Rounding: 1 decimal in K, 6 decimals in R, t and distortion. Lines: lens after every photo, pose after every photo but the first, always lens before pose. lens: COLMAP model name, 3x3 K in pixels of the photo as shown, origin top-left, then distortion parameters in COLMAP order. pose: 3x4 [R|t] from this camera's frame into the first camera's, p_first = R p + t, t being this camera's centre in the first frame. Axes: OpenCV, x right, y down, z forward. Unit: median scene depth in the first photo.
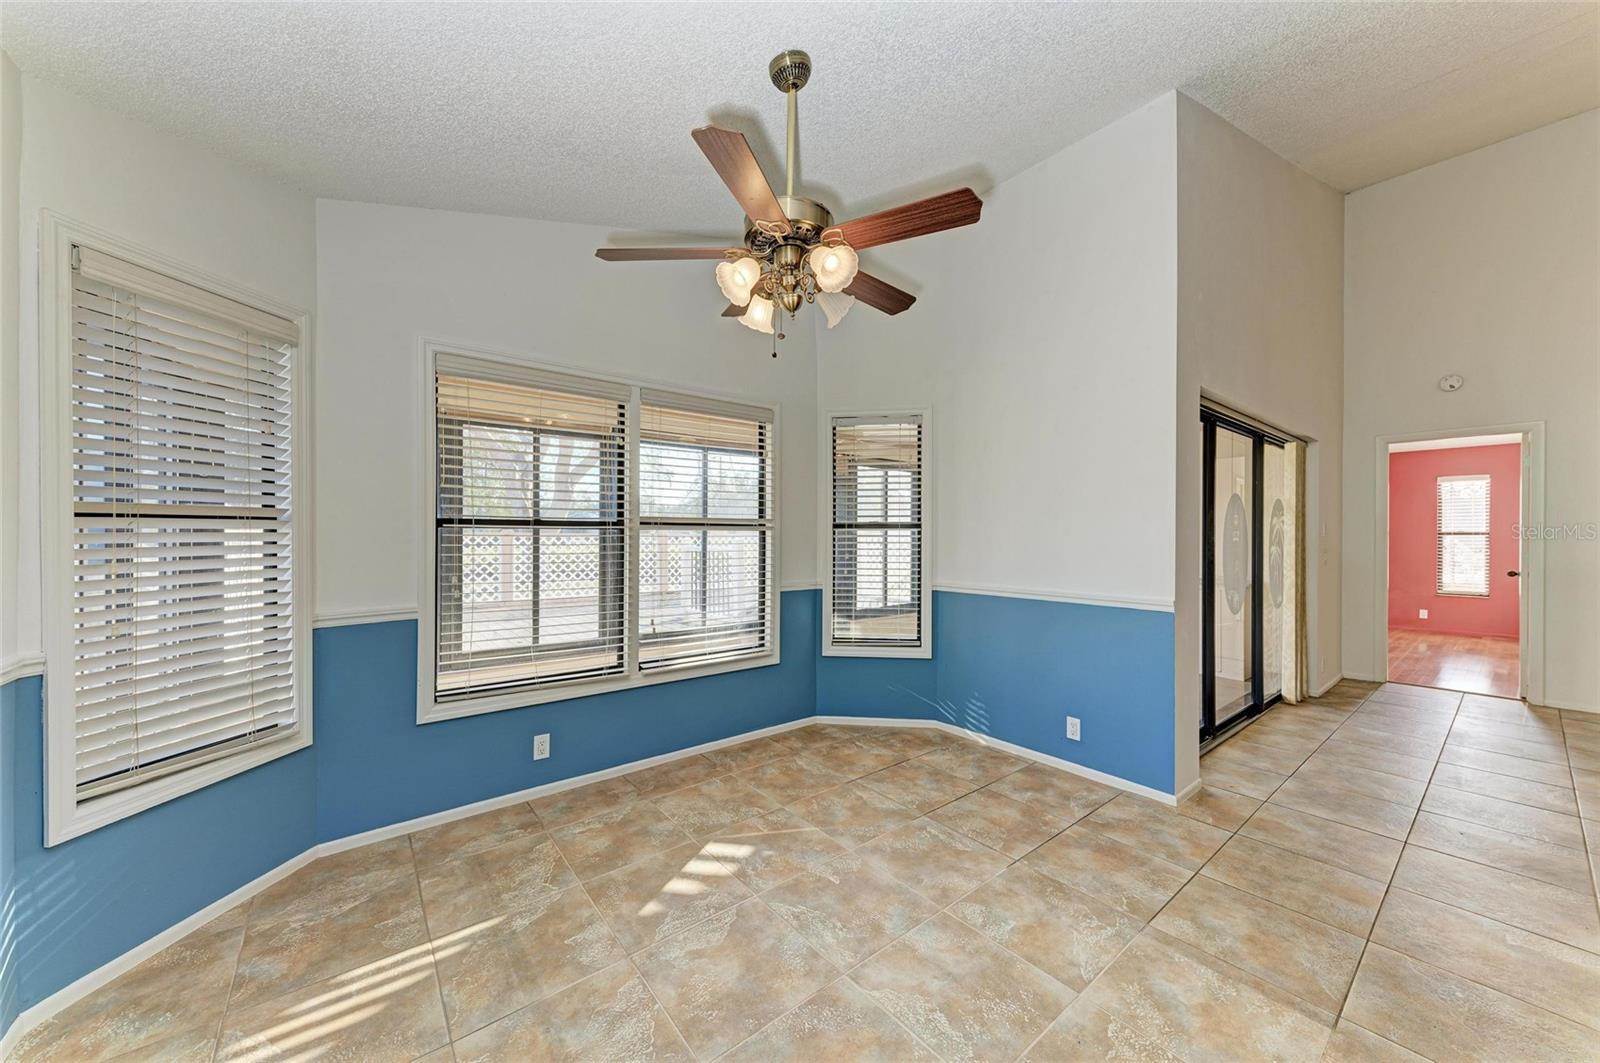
lens RADIAL K [[561.2, 0, 814.2], [0, 561.2, 534.4], [0, 0, 1]] dist [0.000005, -0.000521]
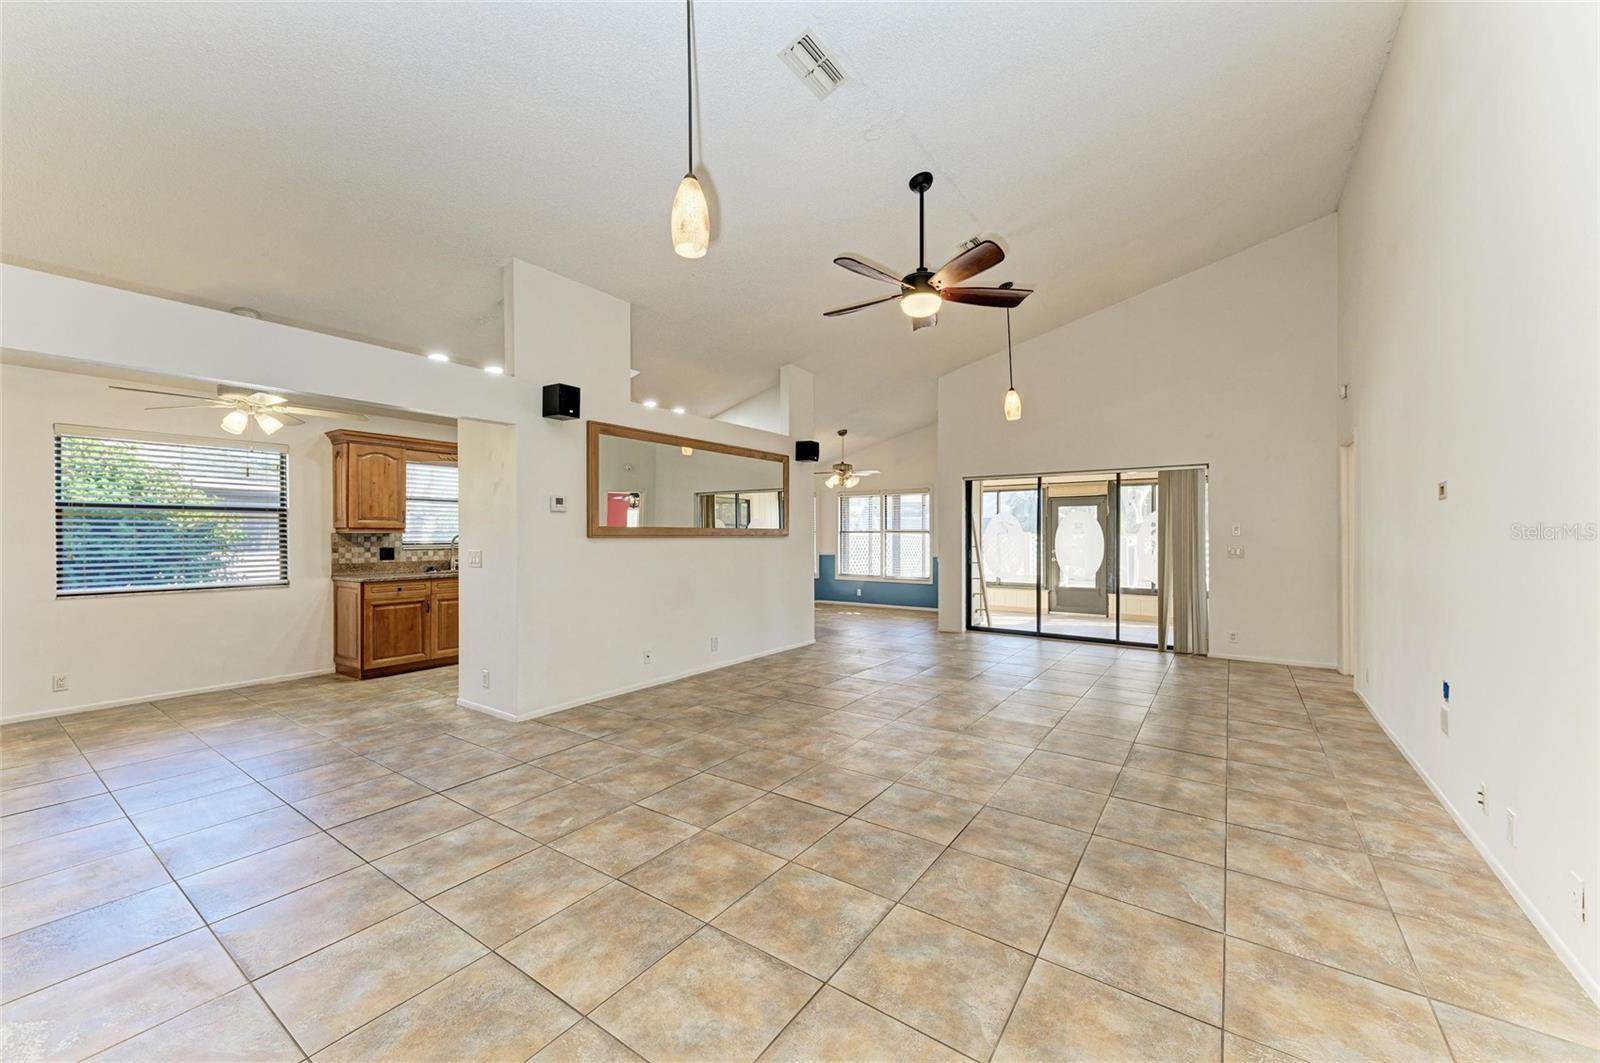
lens RADIAL K [[619.5, 0, 809.7], [0, 619.5, 534.1], [0, 0, 1]] dist [0.009009, -0.002878]
pose [[0.273660, -0.011123, -0.961762, 3.334255], [0.007339, 0.999928, -0.009476, 0.028258], [0.961799, -0.004465, 0.273722, -0.425253]]
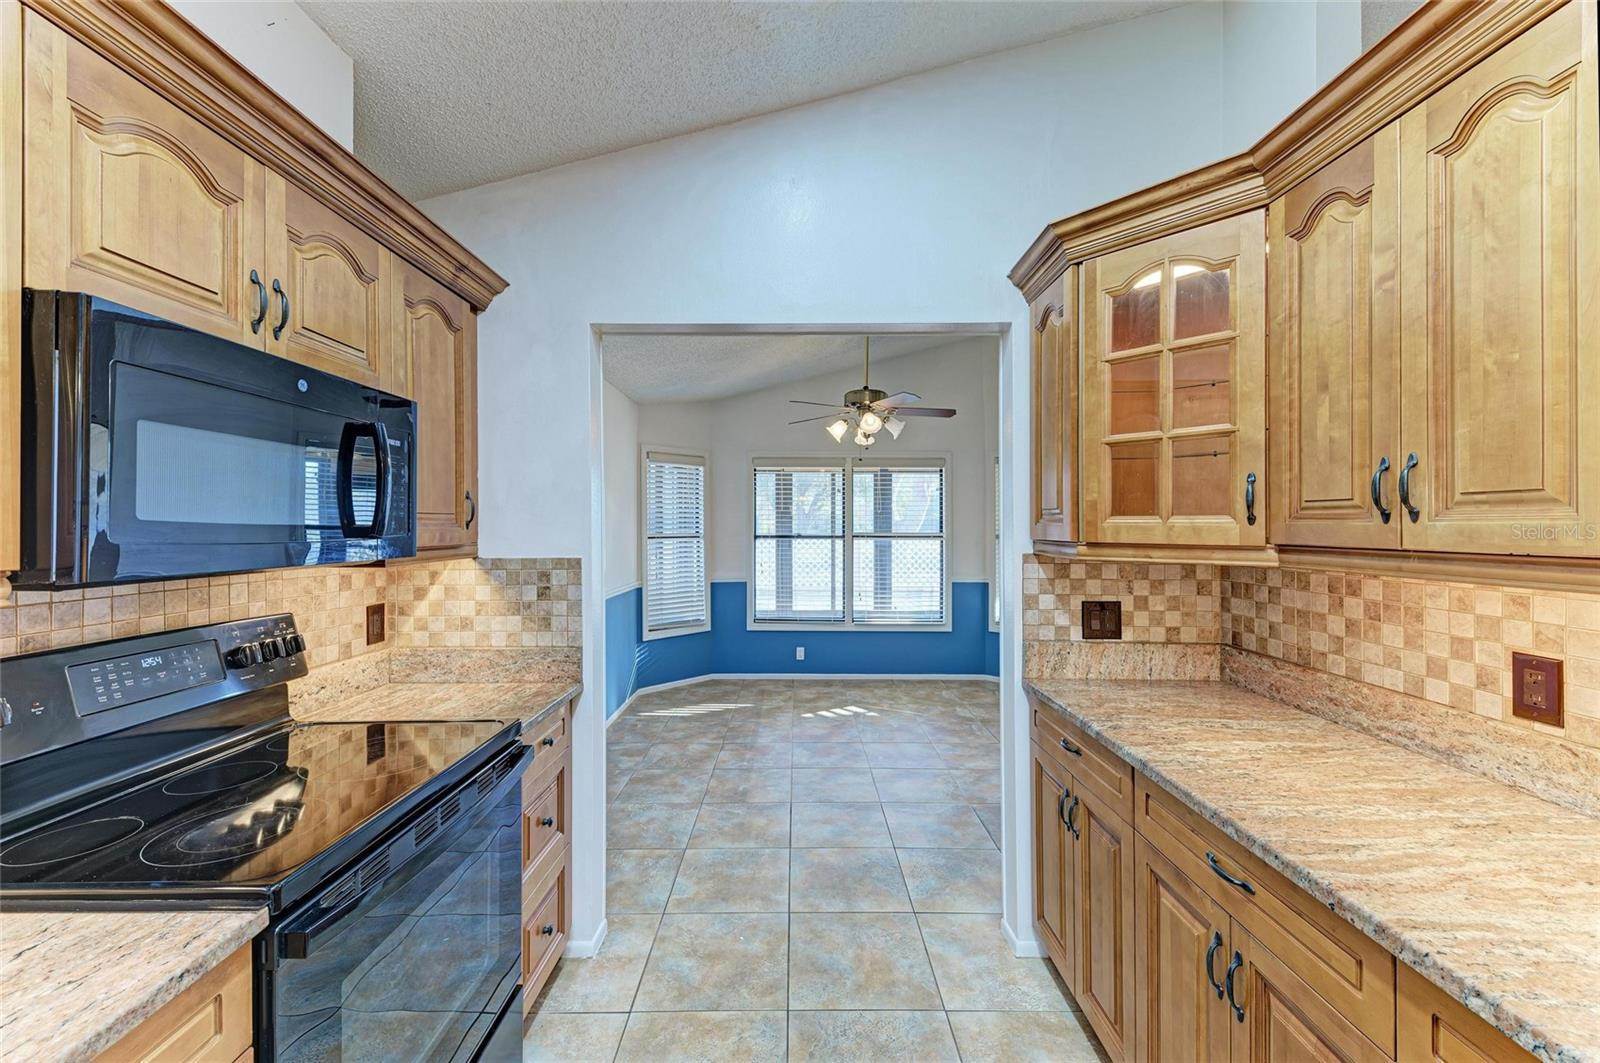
lens RADIAL K [[619.5, 0, 799.3], [0, 619.5, 525.1], [0, 0, 1]] dist [0.009009, -0.002878]
pose [[0.760580, -0.012279, -0.649128, 0.895787], [0.008808, 0.999924, -0.008596, -0.043632], [0.649184, 0.000820, 0.760631, -0.618546]]
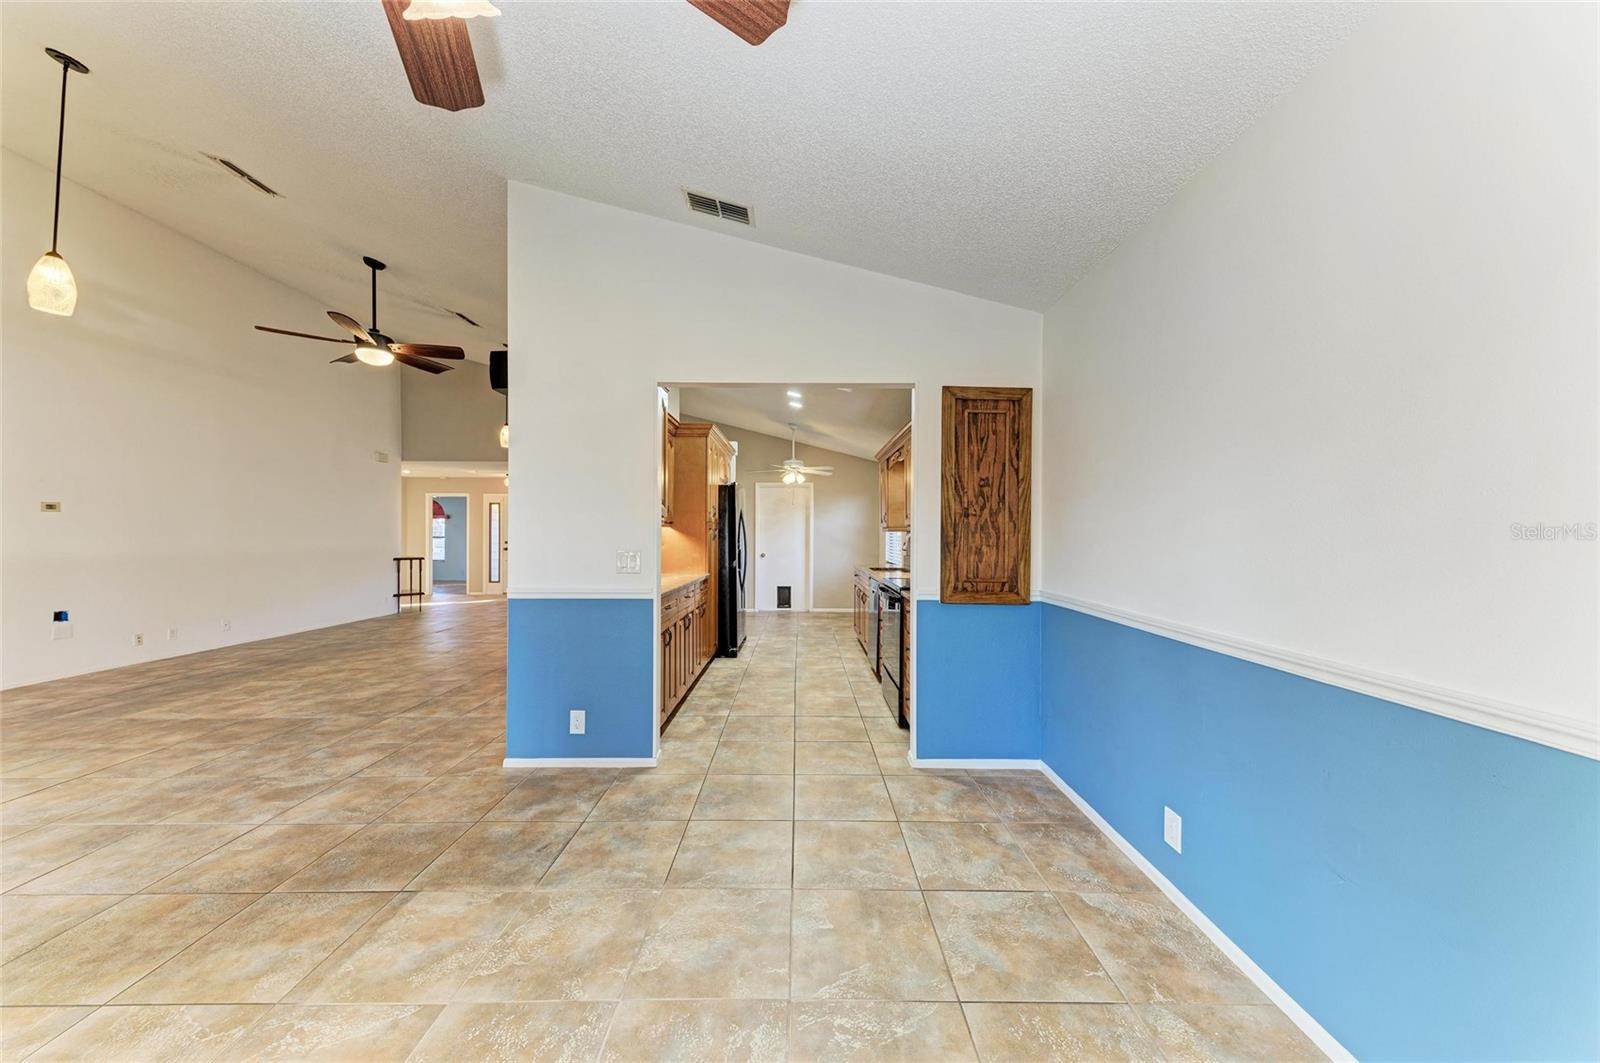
lens RADIAL K [[559.1, 0, 806.3], [0, 559.1, 530.3], [0, 0, 1]] dist [0.000605, -0.000062]
pose [[-0.766875, -0.005685, 0.641771, -0.329400], [-0.009200, 0.999955, -0.002135, 0.000871], [-0.641730, -0.007541, -0.766893, 0.777612]]
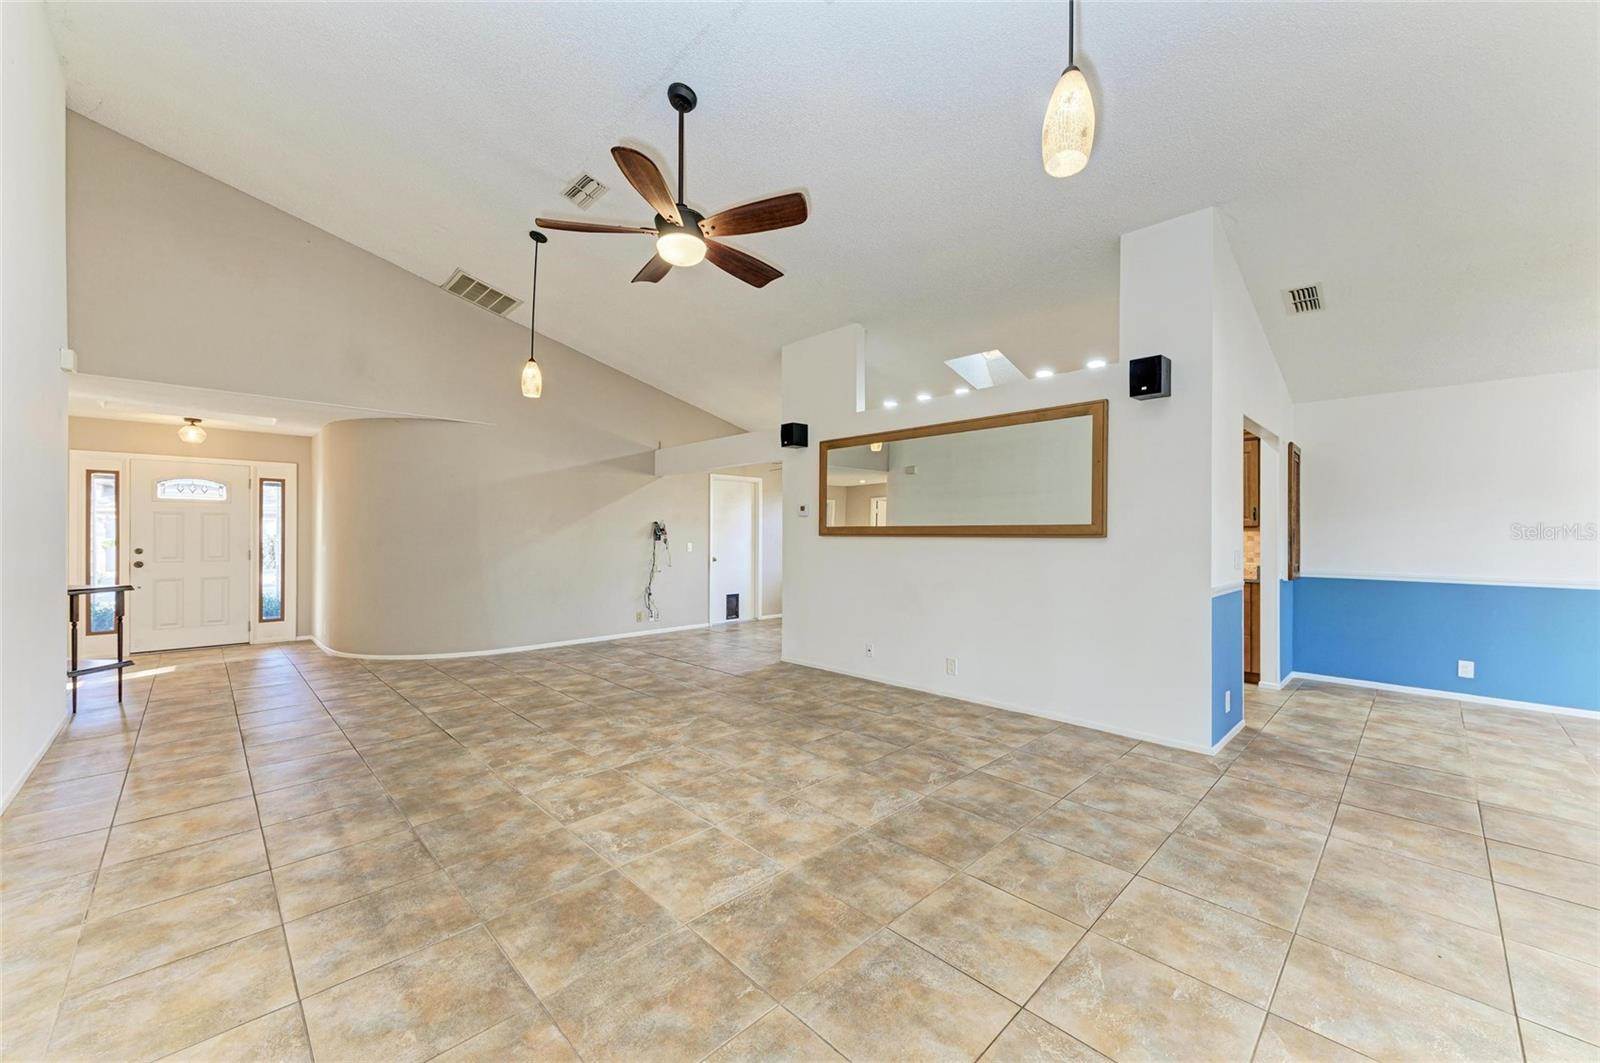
lens RADIAL K [[619.5, 0, 797.7], [0, 619.5, 535.5], [0, 0, 1]] dist [0.009009, -0.002878]
pose [[-0.997450, -0.012599, -0.070253, 1.769173], [-0.012649, 0.999920, 0.000273, 0.016850], [0.070244, 0.001161, -0.997529, 1.545155]]
